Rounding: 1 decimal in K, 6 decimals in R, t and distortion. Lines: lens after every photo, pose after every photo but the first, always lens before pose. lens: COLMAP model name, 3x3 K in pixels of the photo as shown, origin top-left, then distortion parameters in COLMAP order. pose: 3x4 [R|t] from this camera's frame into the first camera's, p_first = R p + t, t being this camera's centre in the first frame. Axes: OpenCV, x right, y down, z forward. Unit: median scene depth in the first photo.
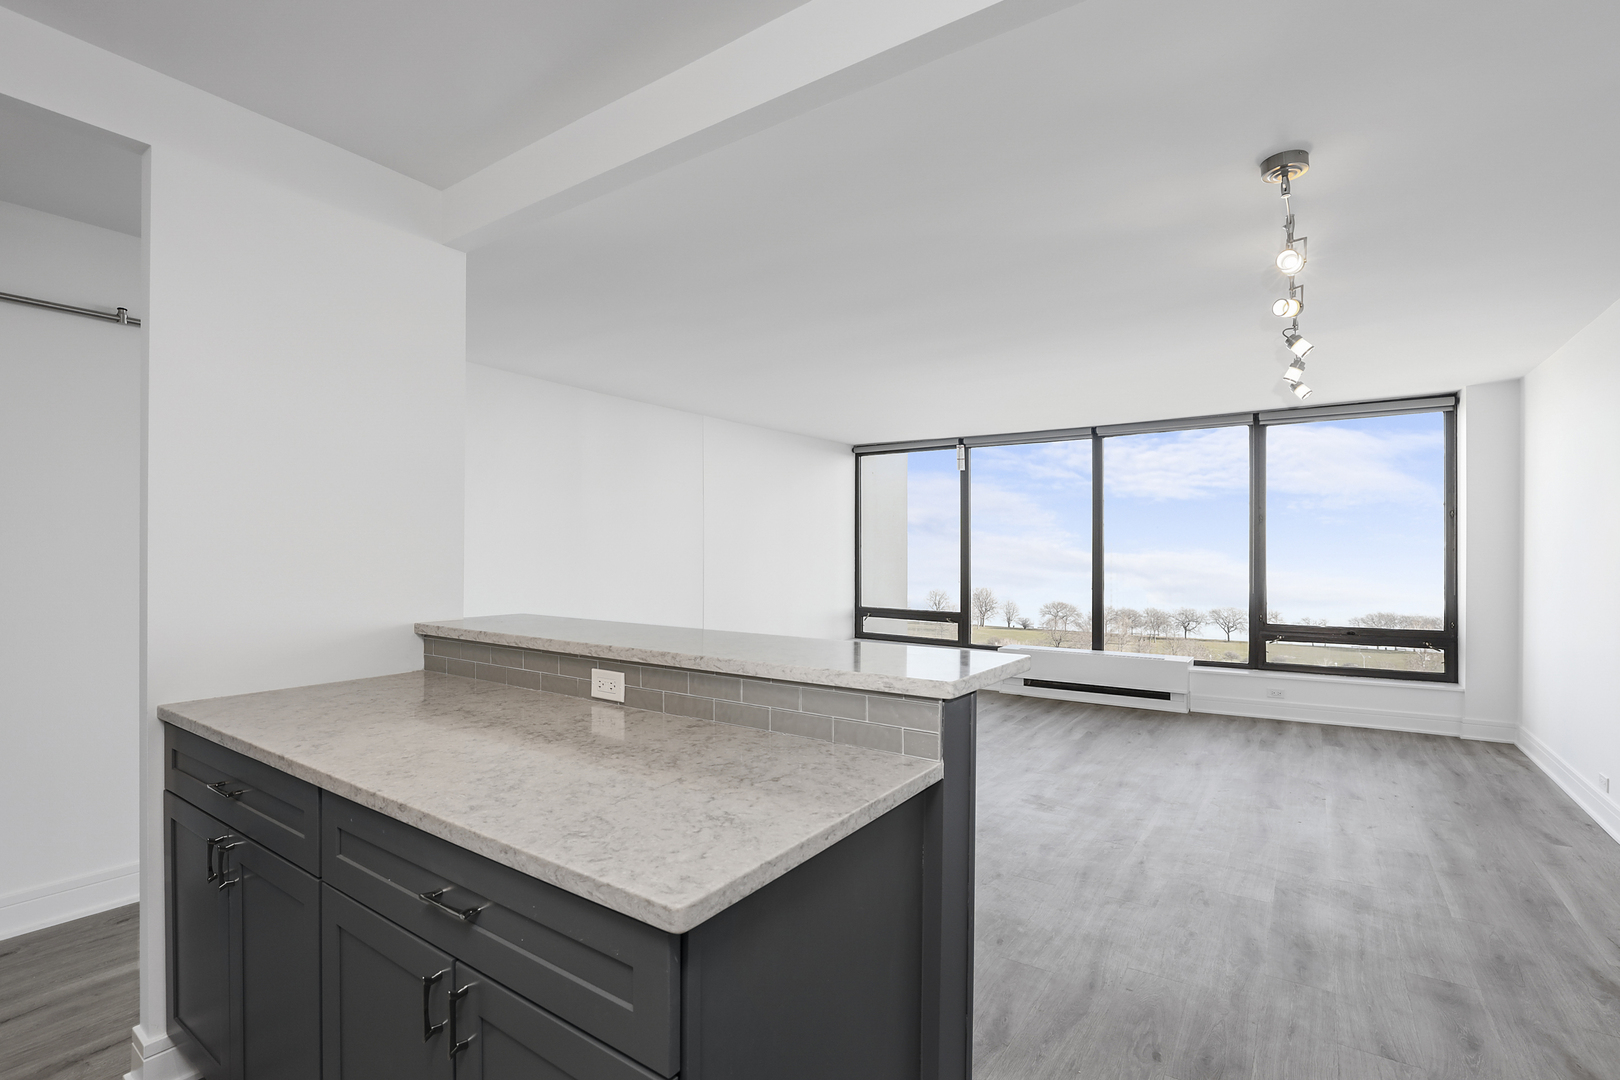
lens RADIAL K [[743.6, 0, 816.1], [0, 743.6, 548.8], [0, 0, 1]] dist [-0.032224, 0.006024]
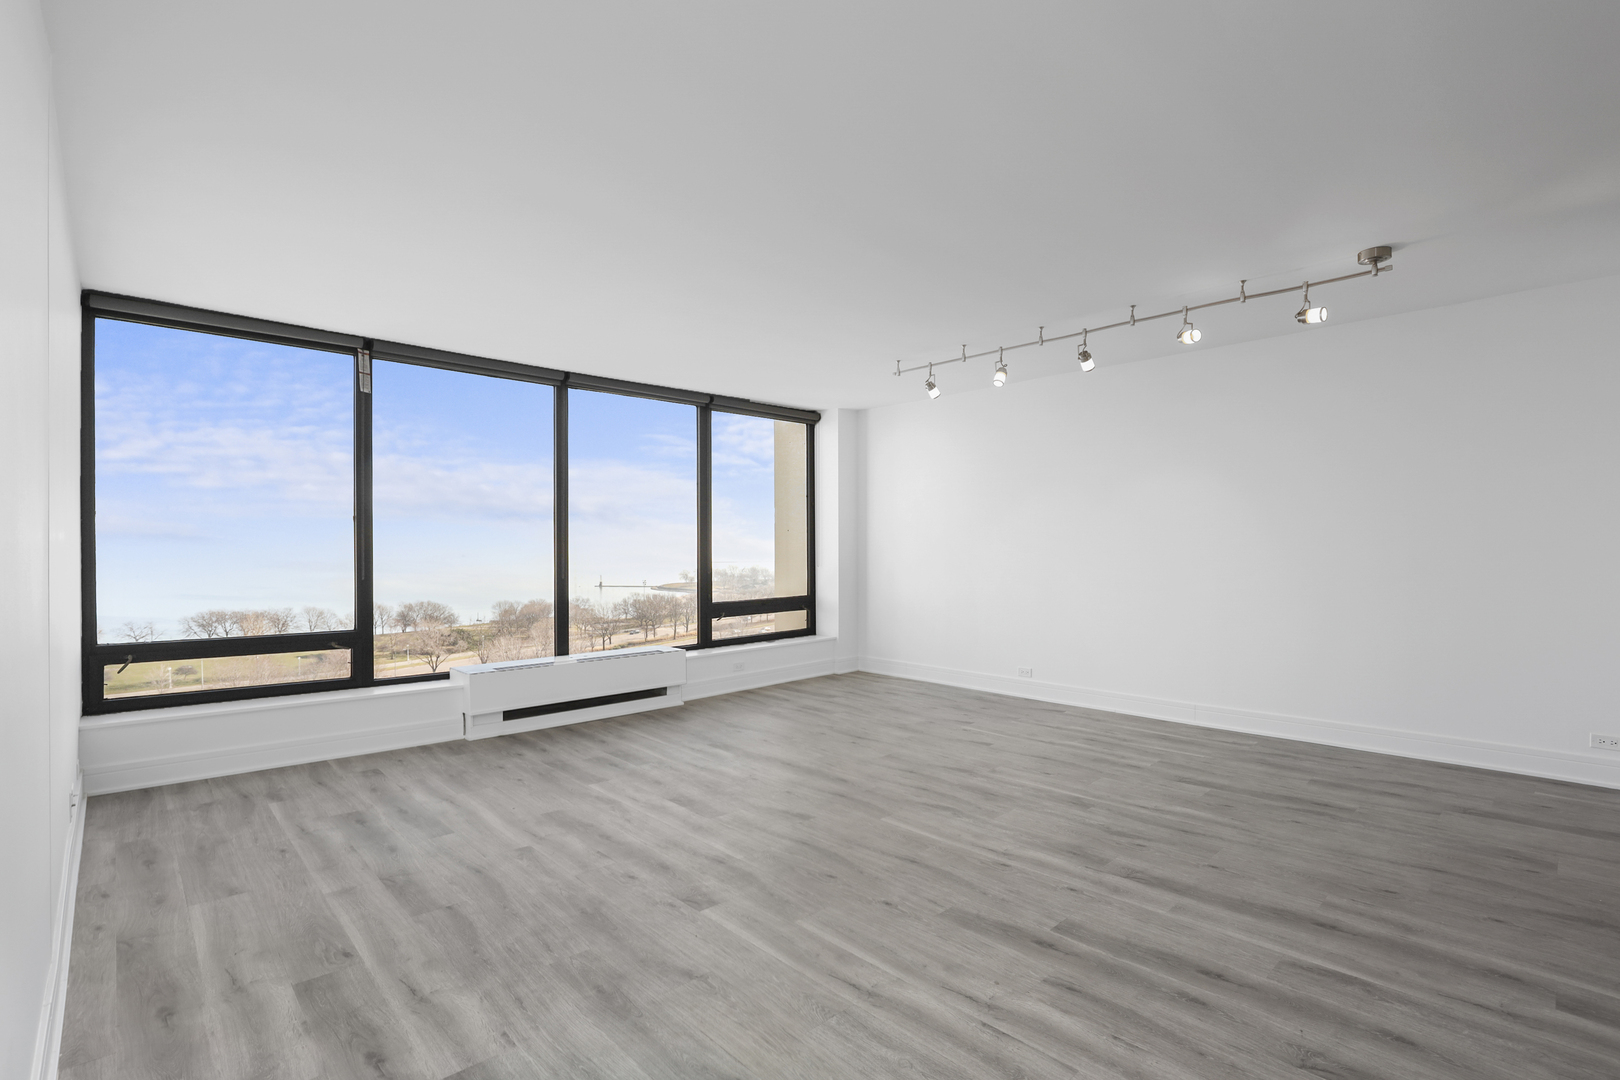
lens RADIAL K [[743.6, 0, 794.7], [0, 743.6, 551.6], [0, 0, 1]] dist [-0.032224, 0.006024]
pose [[0.227066, -0.007696, 0.973849, -0.373304], [-0.000864, 0.999967, 0.008104, 0.021880], [-0.973879, -0.002682, 0.227052, 0.644584]]
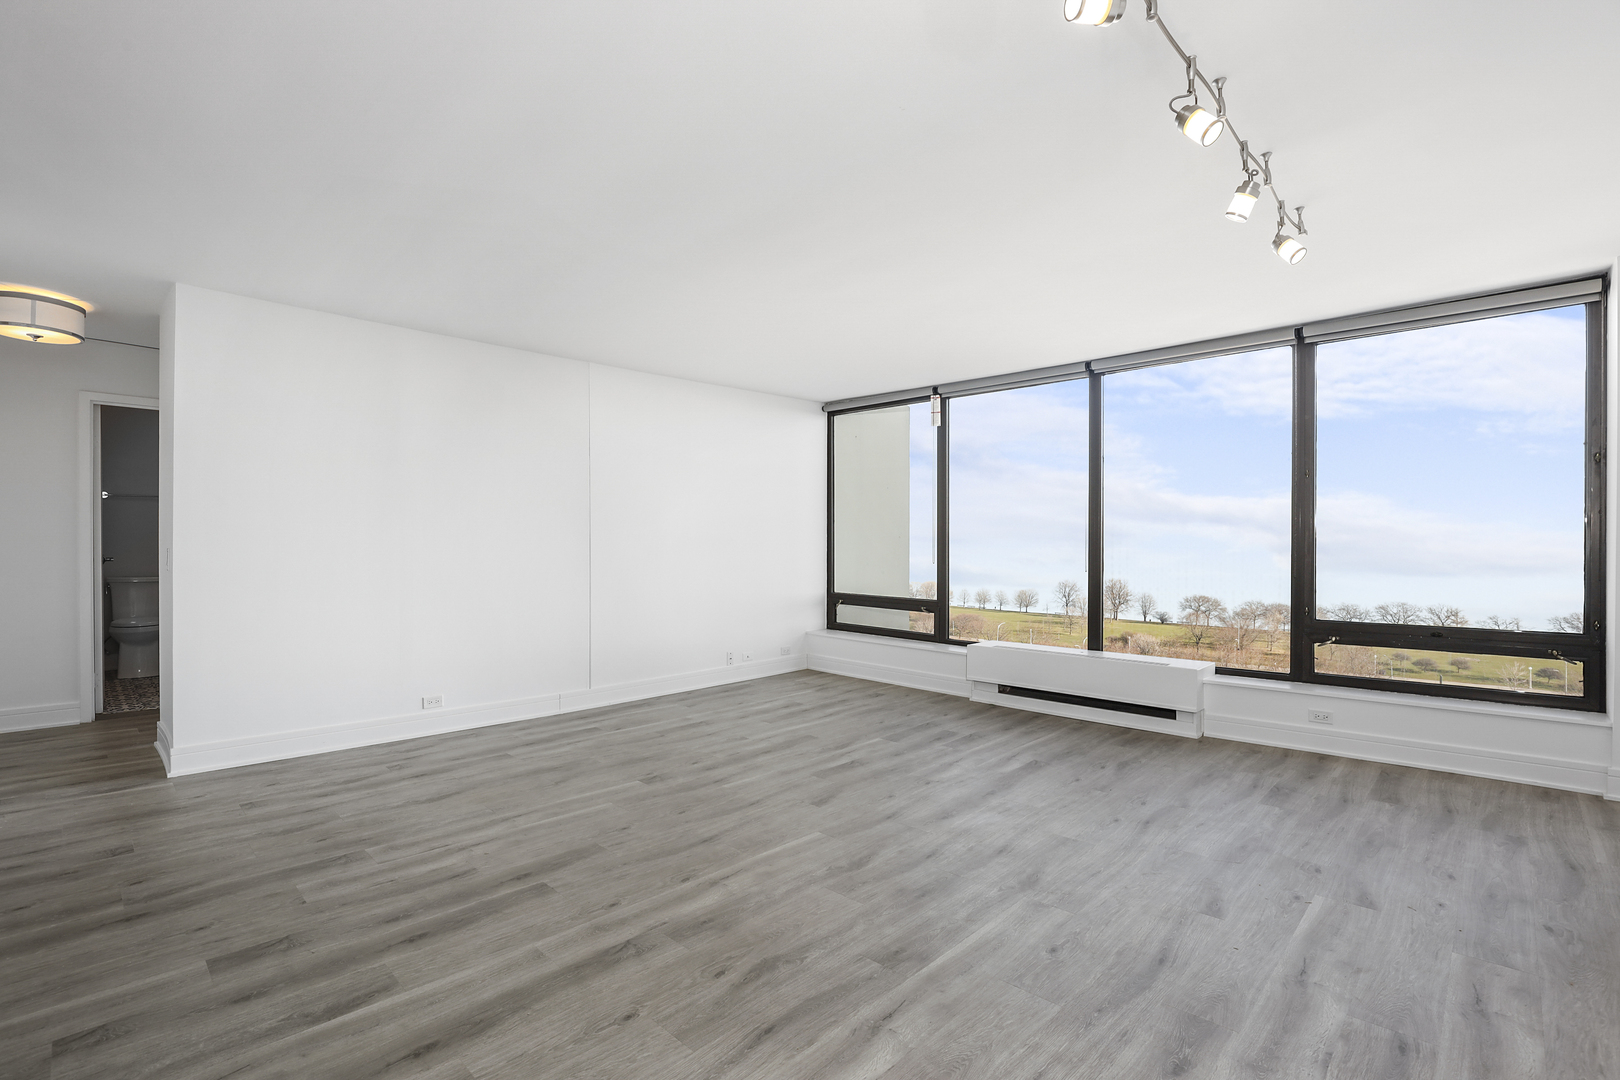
lens RADIAL K [[743.6, 0, 826.6], [0, 743.6, 547.6], [0, 0, 1]] dist [-0.032224, 0.006024]
pose [[0.987883, 0.001008, -0.155199, 0.248719], [0.000800, 0.999933, 0.011585, 0.022489], [0.155200, -0.011568, 0.987815, 0.212497]]
